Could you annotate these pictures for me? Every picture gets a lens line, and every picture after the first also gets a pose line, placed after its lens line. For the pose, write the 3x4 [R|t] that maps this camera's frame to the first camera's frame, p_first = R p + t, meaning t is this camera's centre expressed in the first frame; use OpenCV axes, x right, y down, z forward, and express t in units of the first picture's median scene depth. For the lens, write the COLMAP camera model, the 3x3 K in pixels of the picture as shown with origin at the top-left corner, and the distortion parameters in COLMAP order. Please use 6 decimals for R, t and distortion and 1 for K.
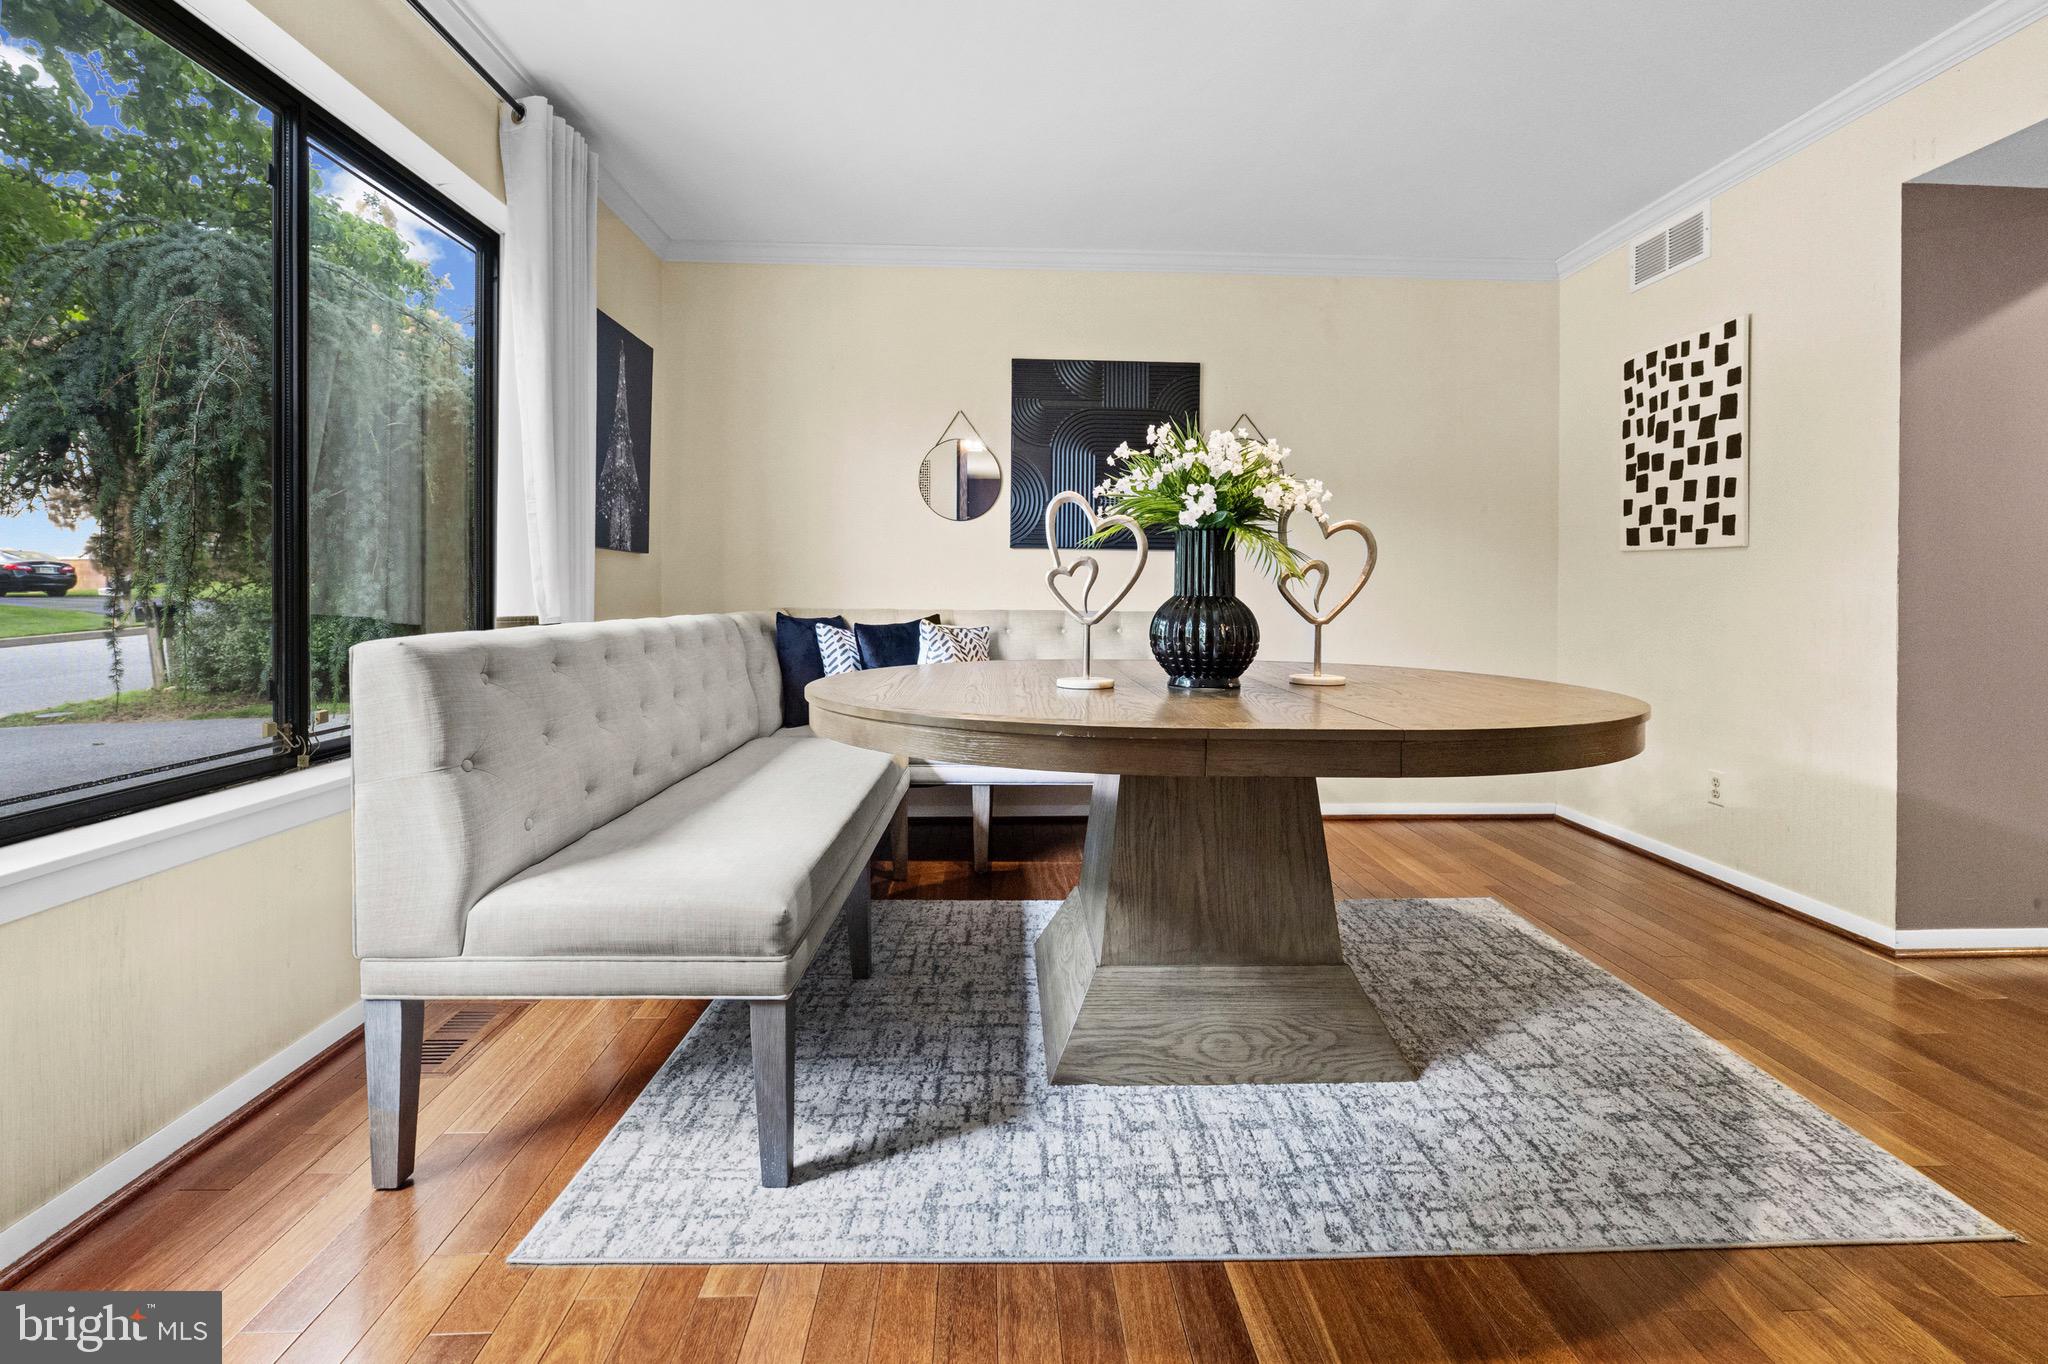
lens RADIAL K [[920.5, 0, 1028.1], [0, 920.5, 595.9], [0, 0, 1]] dist [-0.008728, 0.002057]
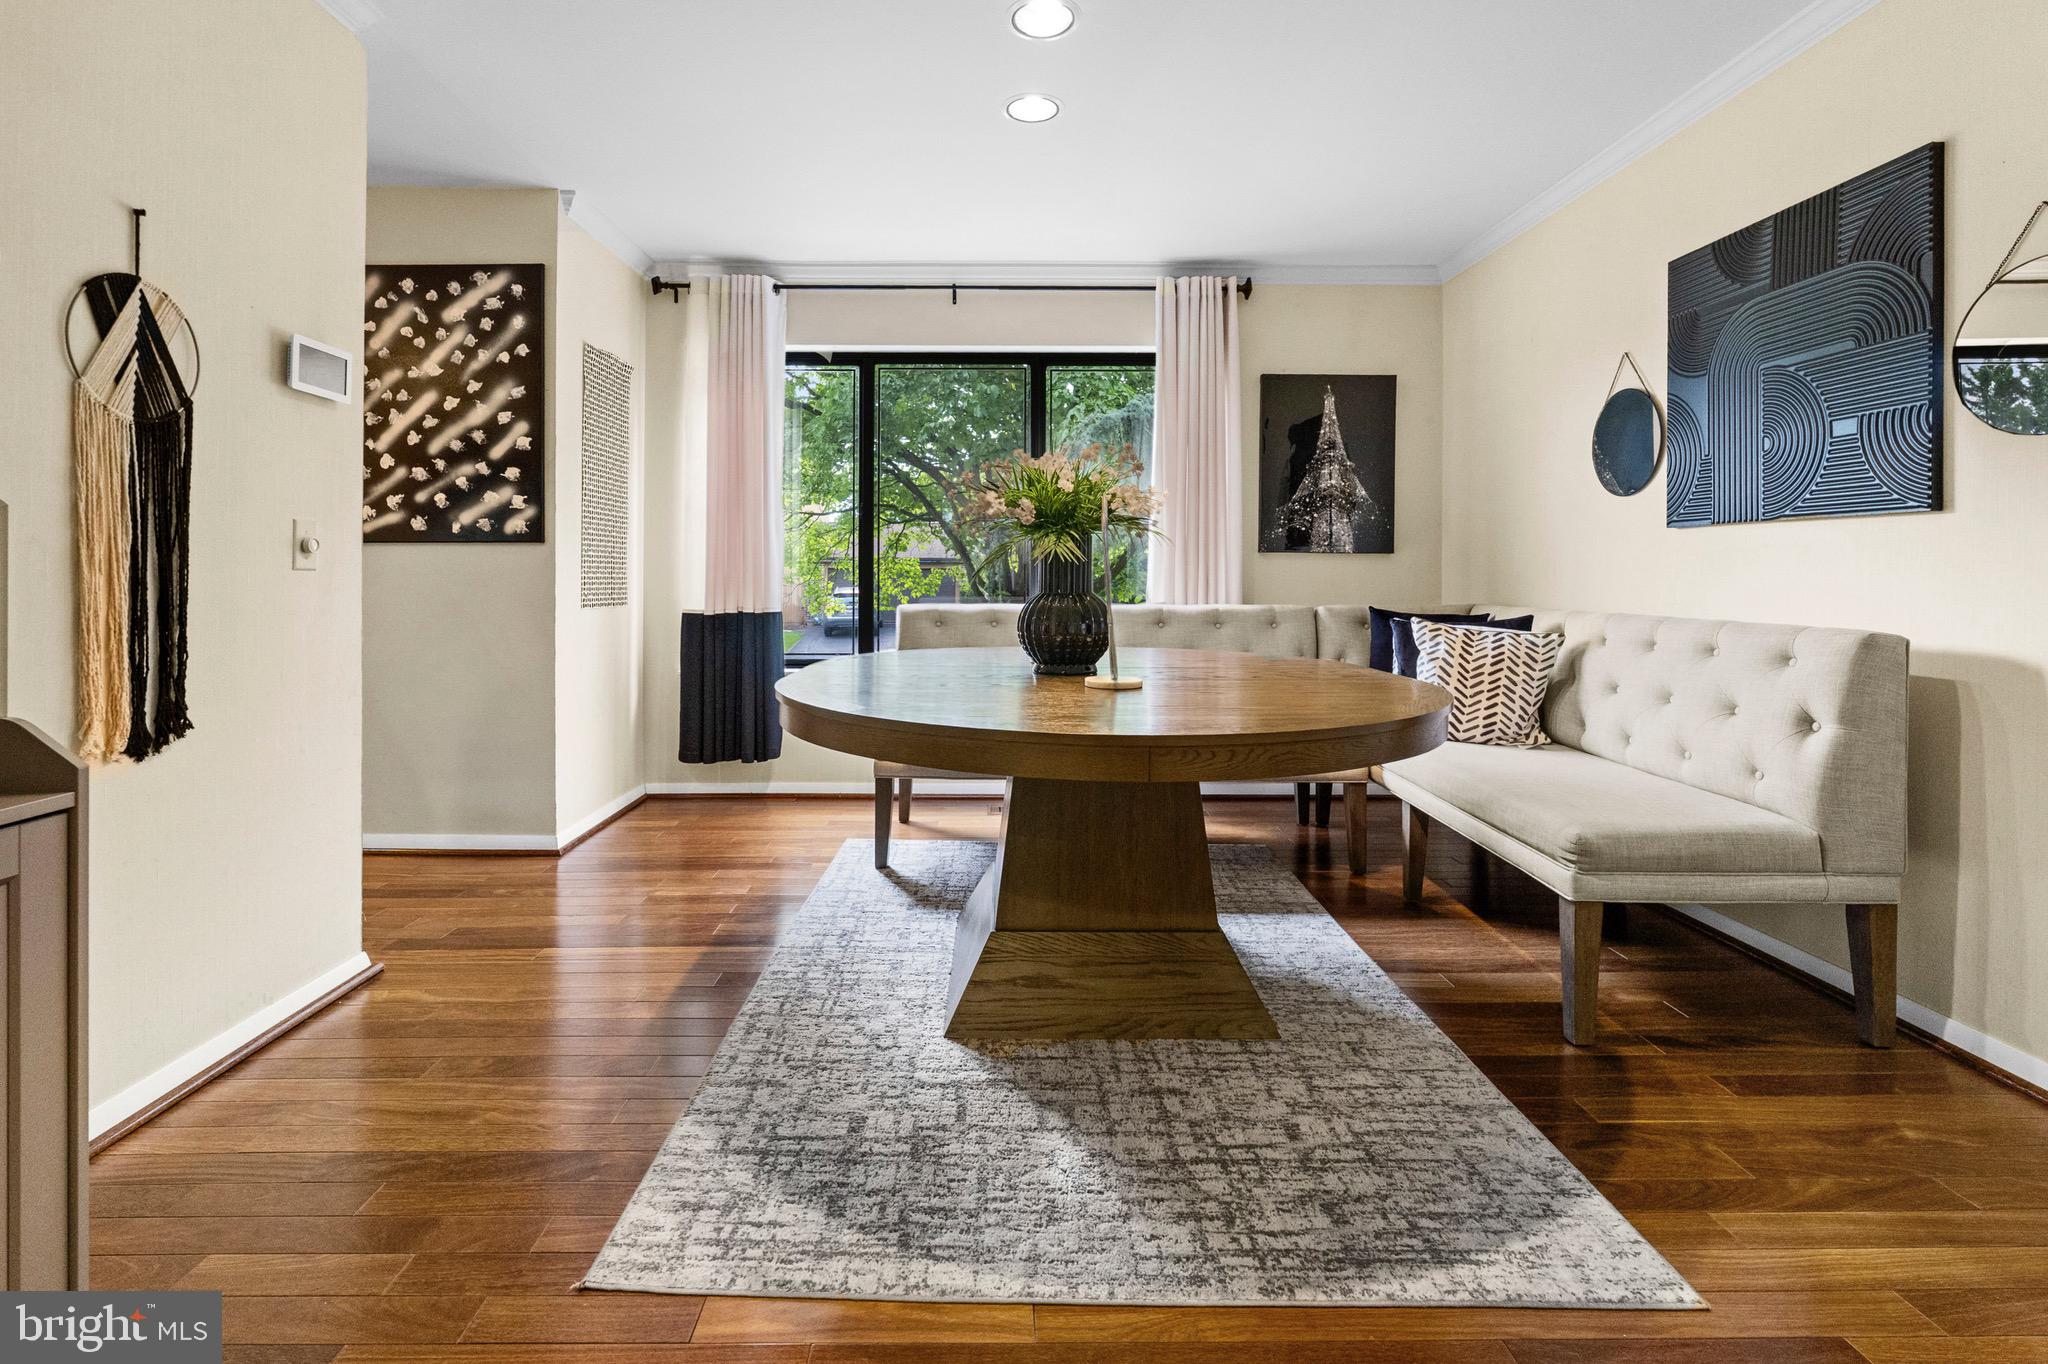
lens RADIAL K [[920.5, 0, 1012.3], [0, 920.5, 602.9], [0, 0, 1]] dist [-0.008728, 0.002057]
pose [[-0.018348, 0.013789, -0.999737, 1.378516], [-0.006953, 0.999879, 0.013919, -0.005579], [0.999807, 0.007207, -0.018250, 1.000964]]
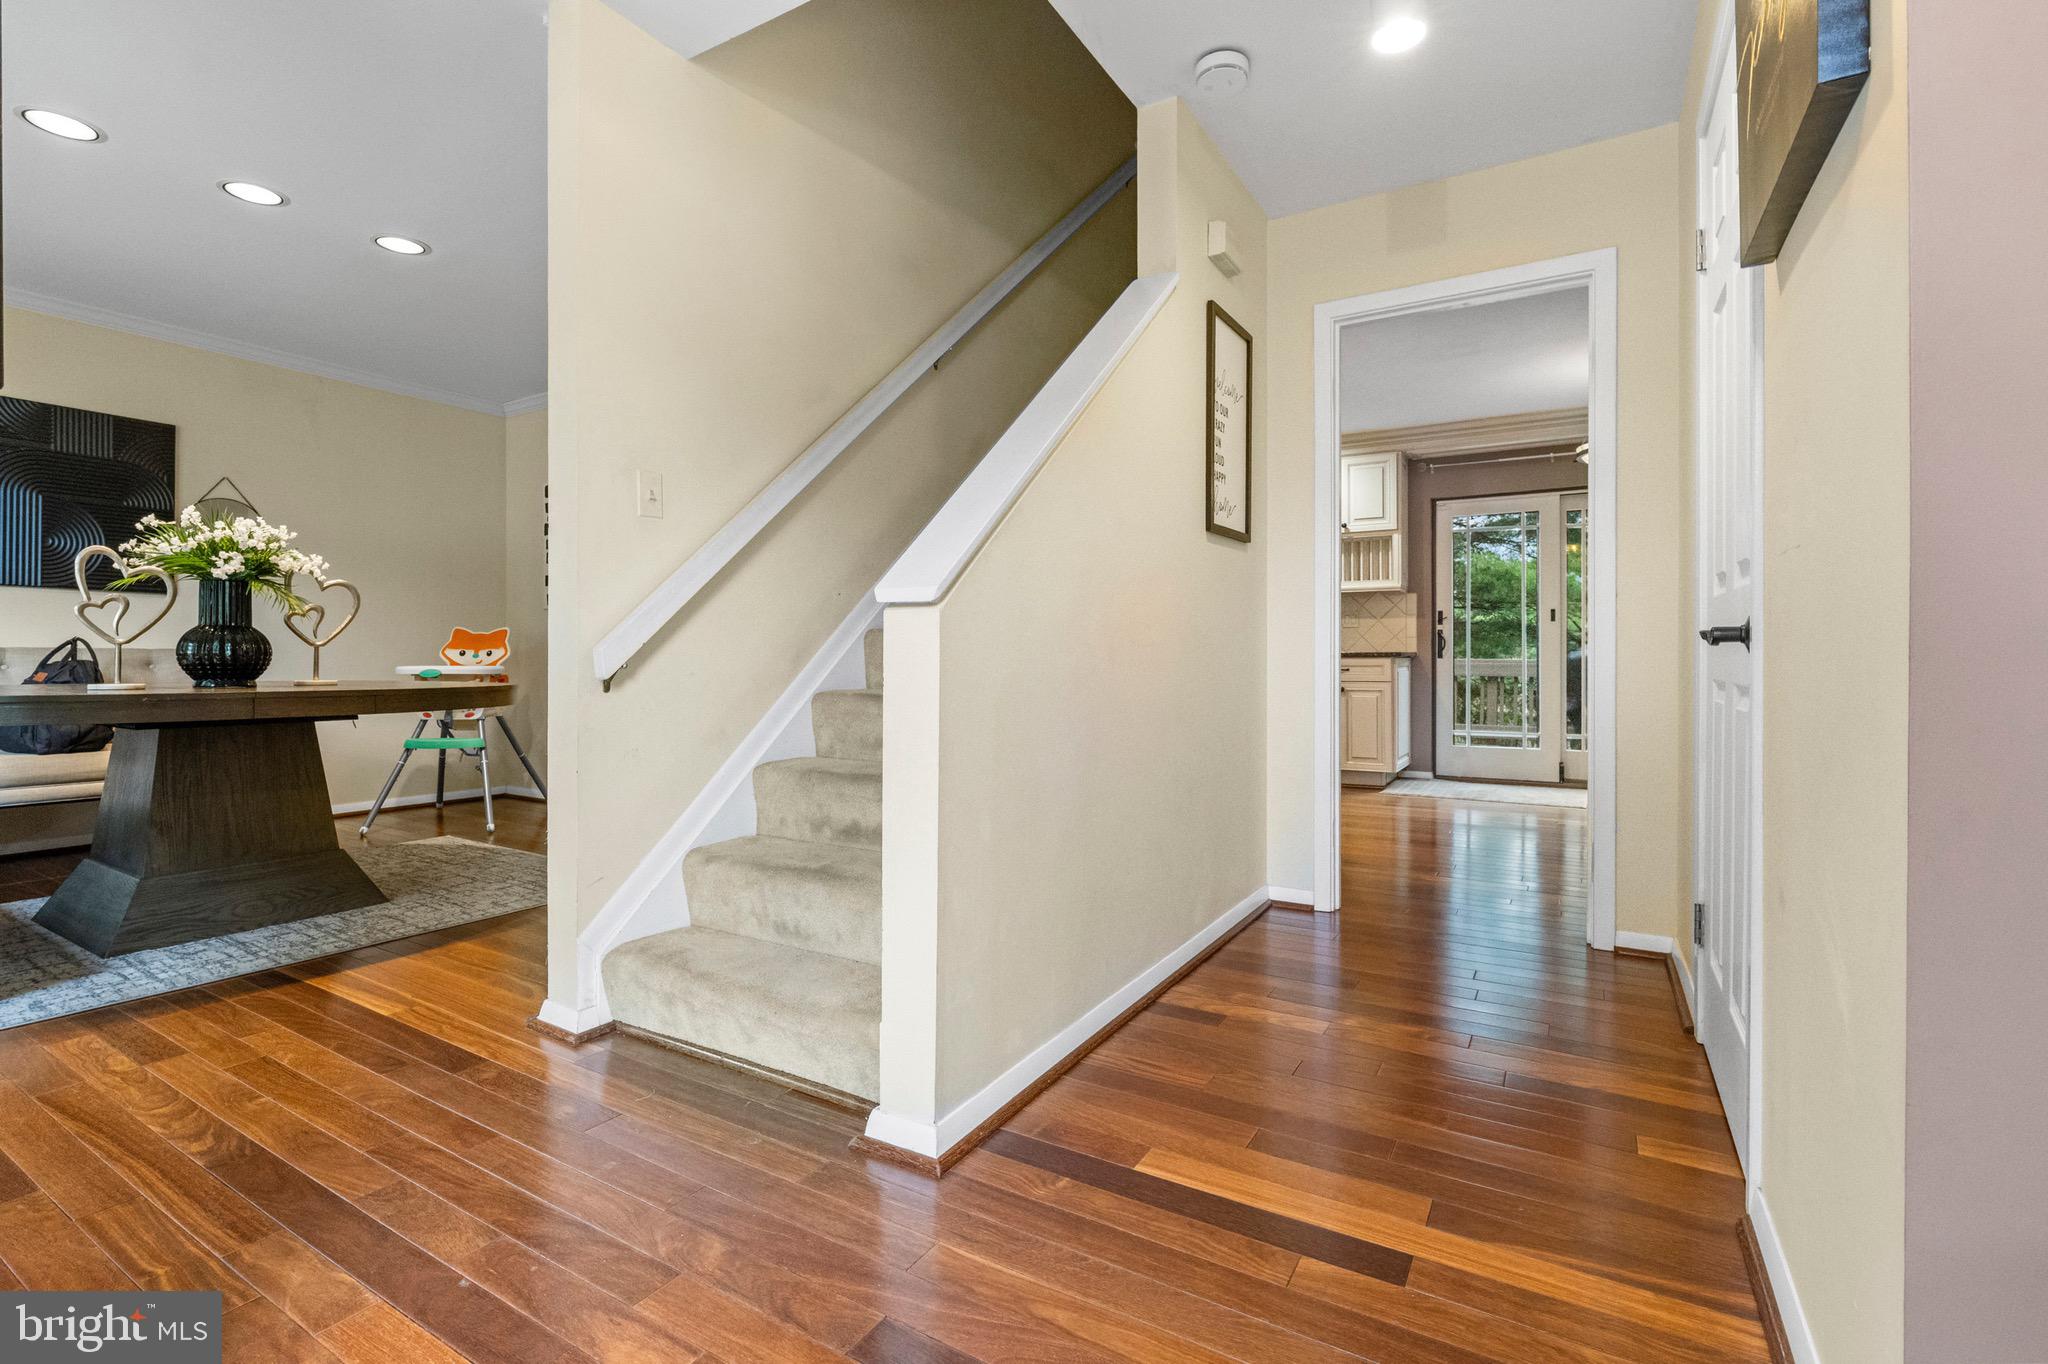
lens RADIAL K [[920.5, 0, 1015.9], [0, 920.5, 660.4], [0, 0, 1]] dist [-0.008728, 0.002057]
pose [[0.556710, -0.007588, 0.830672, -0.333192], [0.005020, 0.999971, 0.005771, 0.055250], [-0.830692, 0.000957, 0.556732, -0.894370]]
